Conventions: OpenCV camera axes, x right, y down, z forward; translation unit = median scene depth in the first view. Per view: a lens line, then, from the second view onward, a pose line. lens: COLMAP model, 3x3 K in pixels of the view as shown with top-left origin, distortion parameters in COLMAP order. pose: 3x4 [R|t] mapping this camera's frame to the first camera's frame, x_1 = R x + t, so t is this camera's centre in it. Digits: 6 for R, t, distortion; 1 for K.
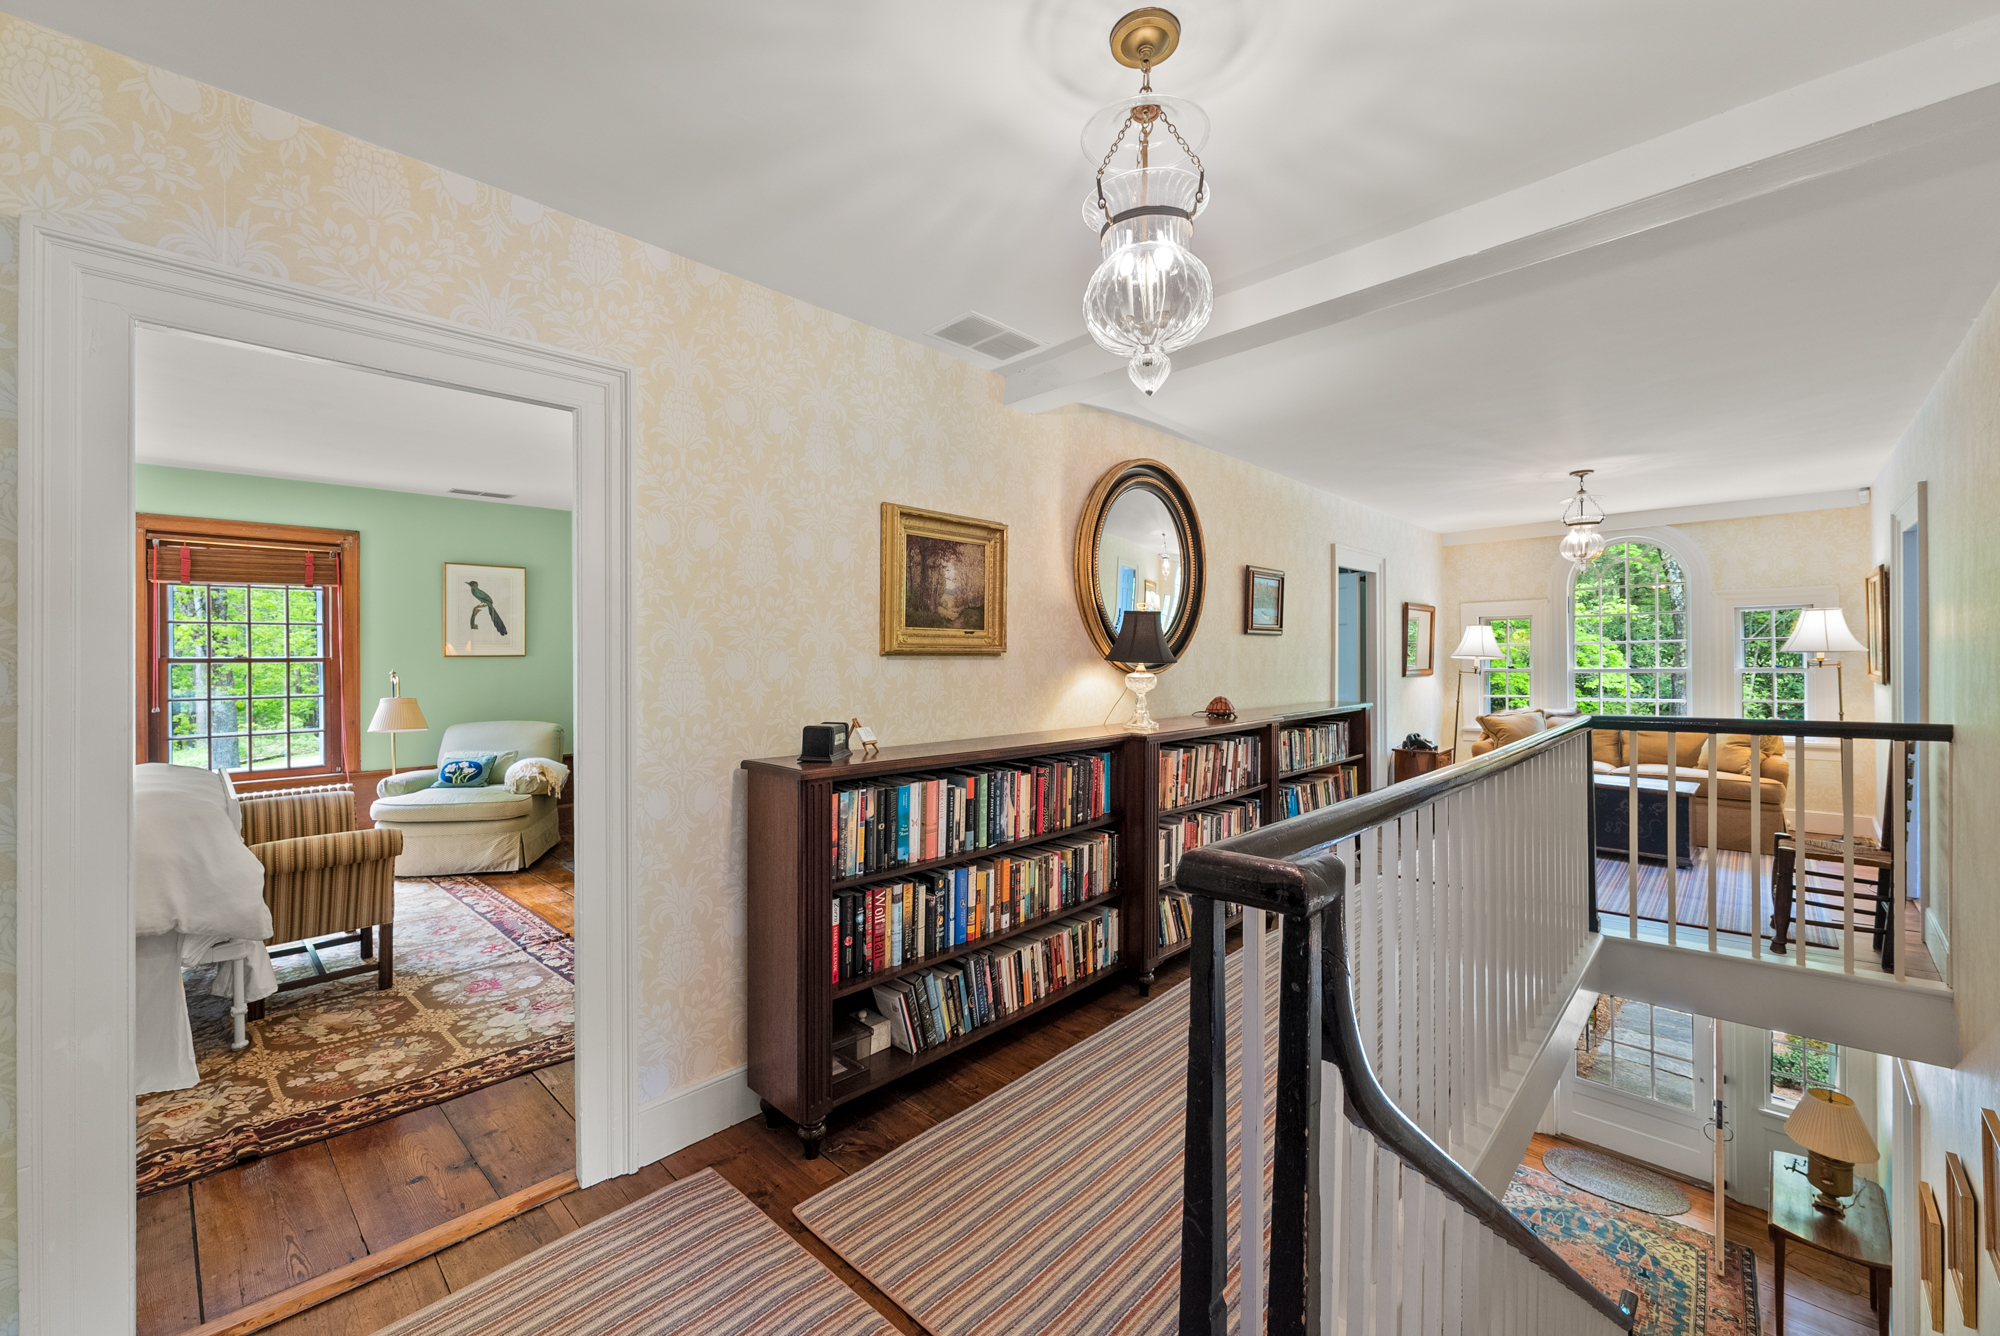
lens RADIAL K [[813.9, 0, 997.3], [0, 813.9, 656.2], [0, 0, 1]] dist [0.001321, 0.000340]
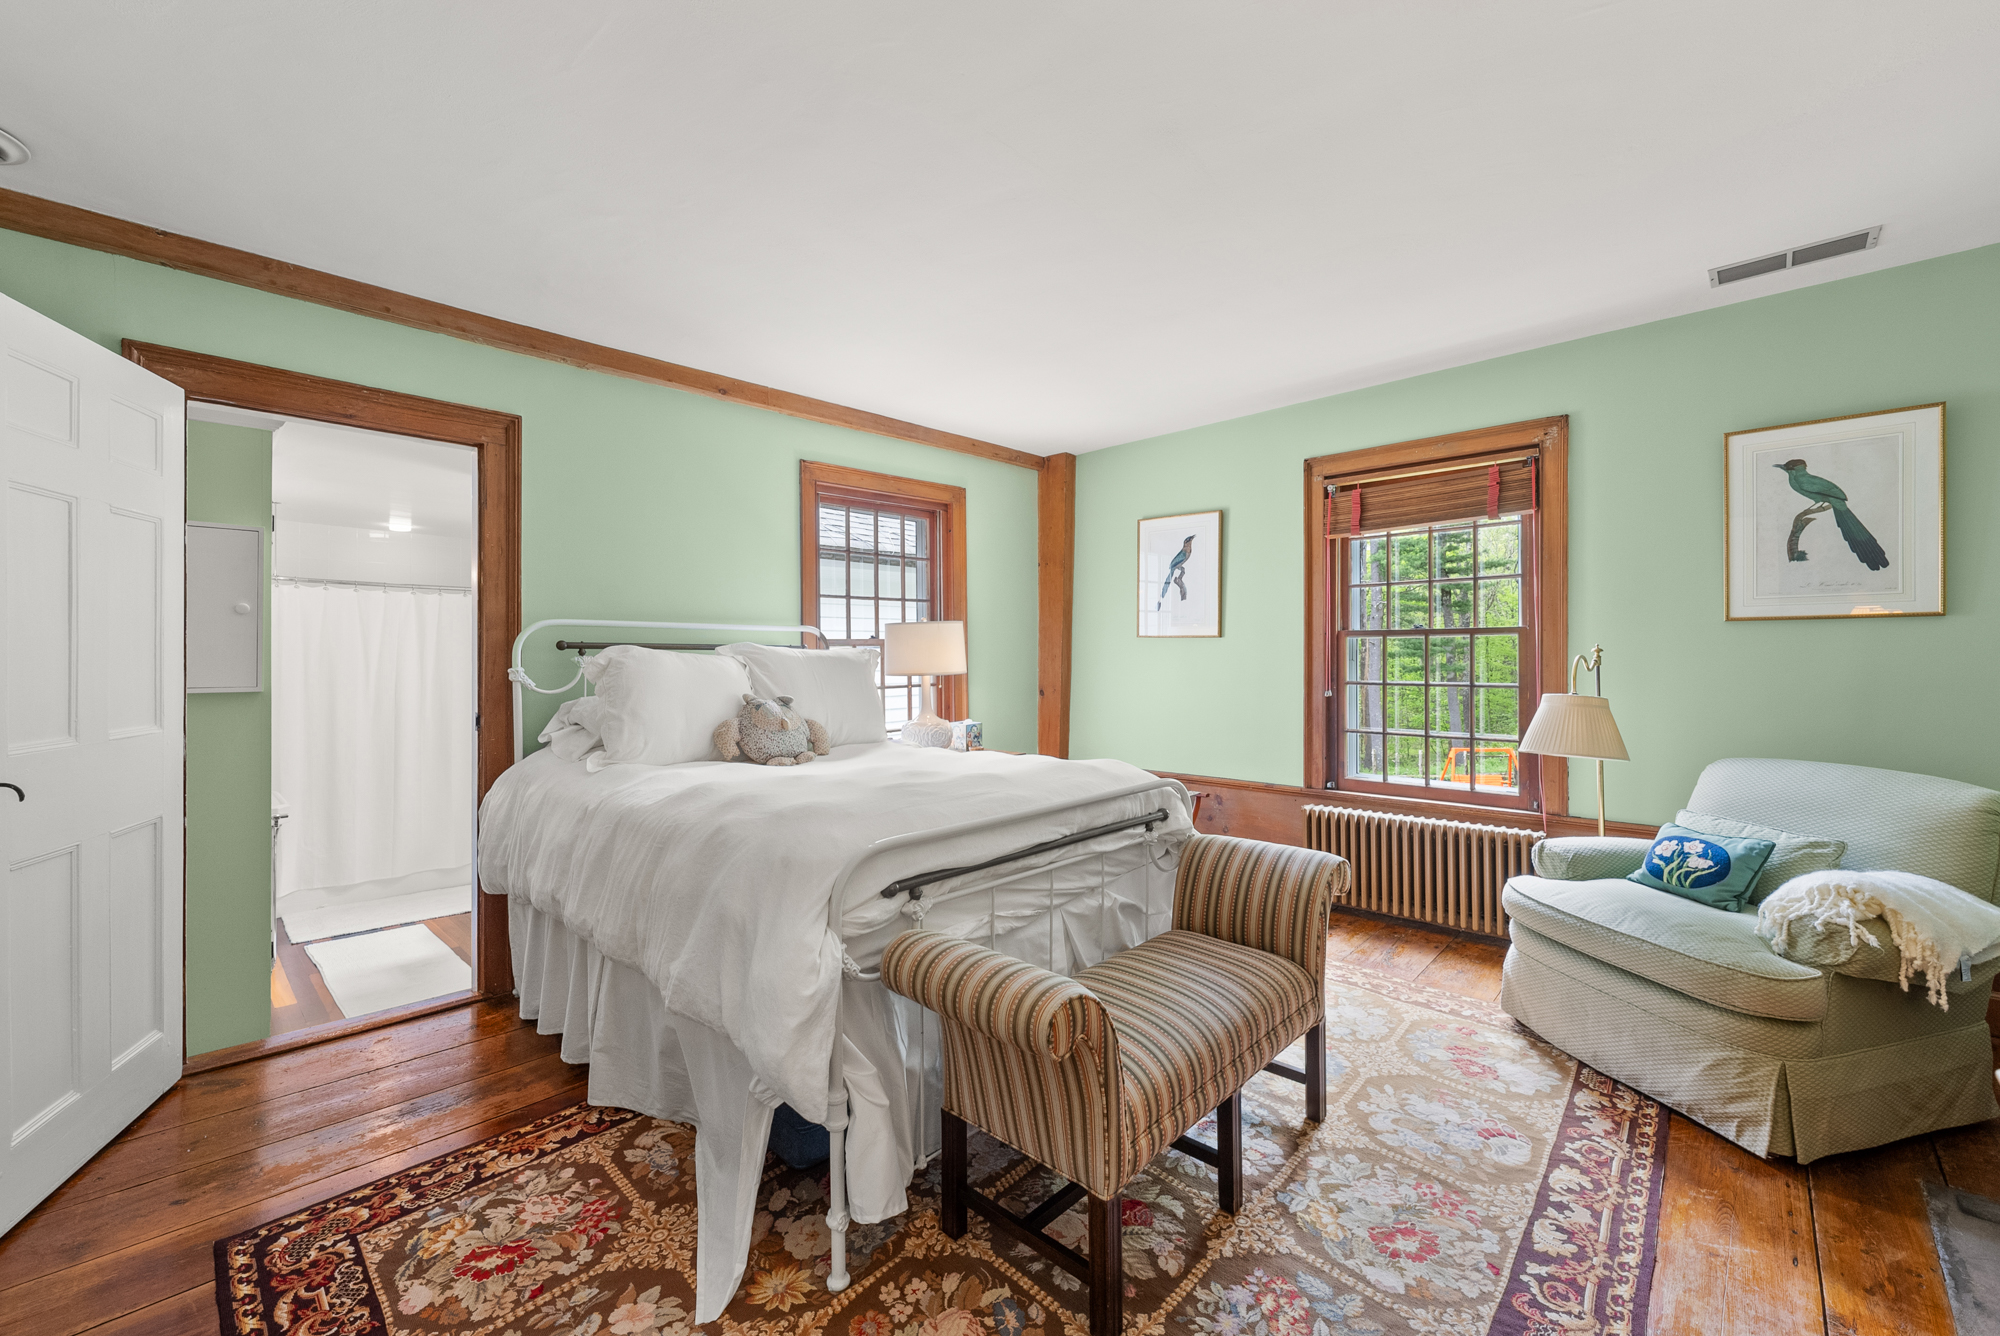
lens RADIAL K [[813.9, 0, 999.4], [0, 813.9, 659.0], [0, 0, 1]] dist [0.001321, 0.000340]
pose [[0.016451, 0.006099, -0.999846, -0.198191], [-0.000202, 0.999981, 0.006096, 0.023206], [0.999865, 0.000102, 0.016452, 0.593703]]
